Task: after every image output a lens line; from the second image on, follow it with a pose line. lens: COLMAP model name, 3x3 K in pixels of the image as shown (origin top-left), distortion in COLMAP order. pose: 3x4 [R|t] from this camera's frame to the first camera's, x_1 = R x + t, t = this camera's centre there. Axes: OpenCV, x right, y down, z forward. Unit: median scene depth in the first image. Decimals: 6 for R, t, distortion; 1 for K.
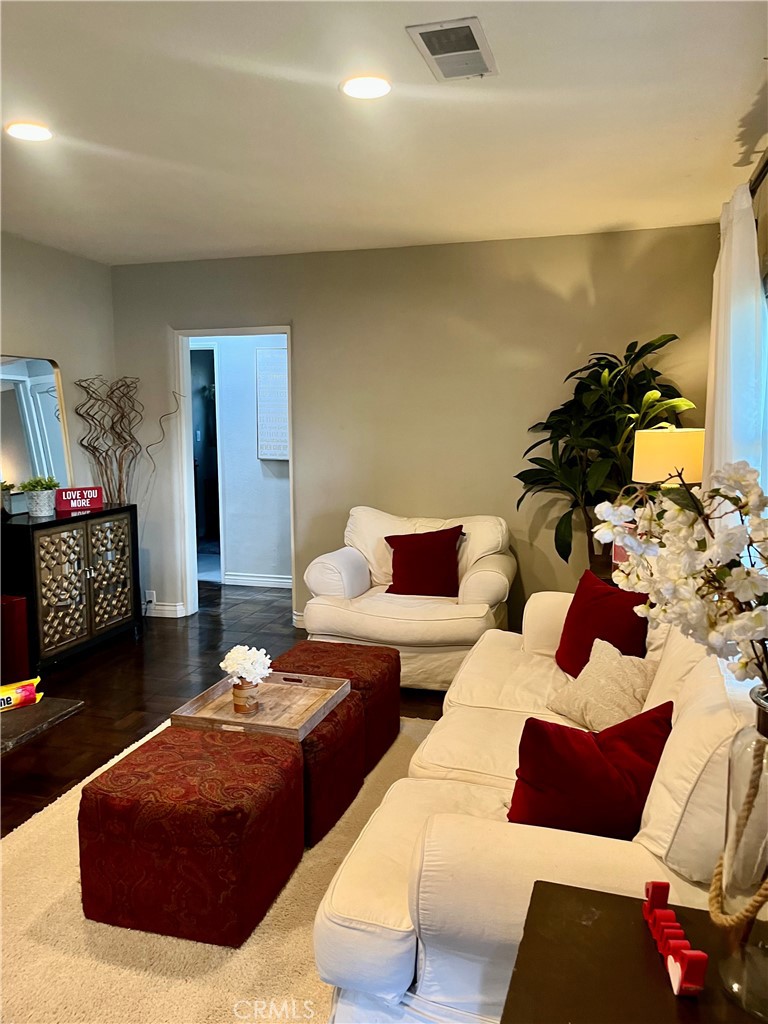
lens RADIAL K [[770.6, 0, 377.7], [0, 770.6, 516.1], [0, 0, 1]] dist [0.065338, -0.085954]
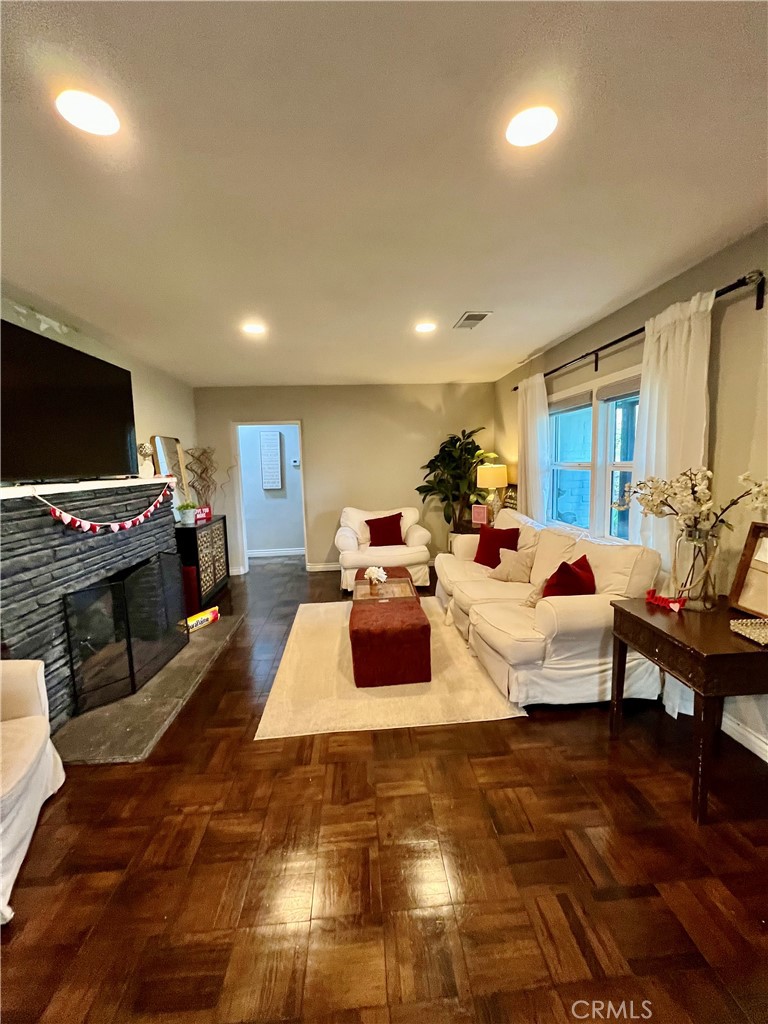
lens RADIAL K [[411.2, 0, 384.7], [0, 411.2, 511.6], [0, 0, 1]] dist [-0.003377, -0.000291]
pose [[0.931360, -0.067722, 0.357745, -0.413286], [0.073969, 0.997253, -0.003792, 0.012444], [-0.356506, 0.029994, 0.933811, -0.088561]]
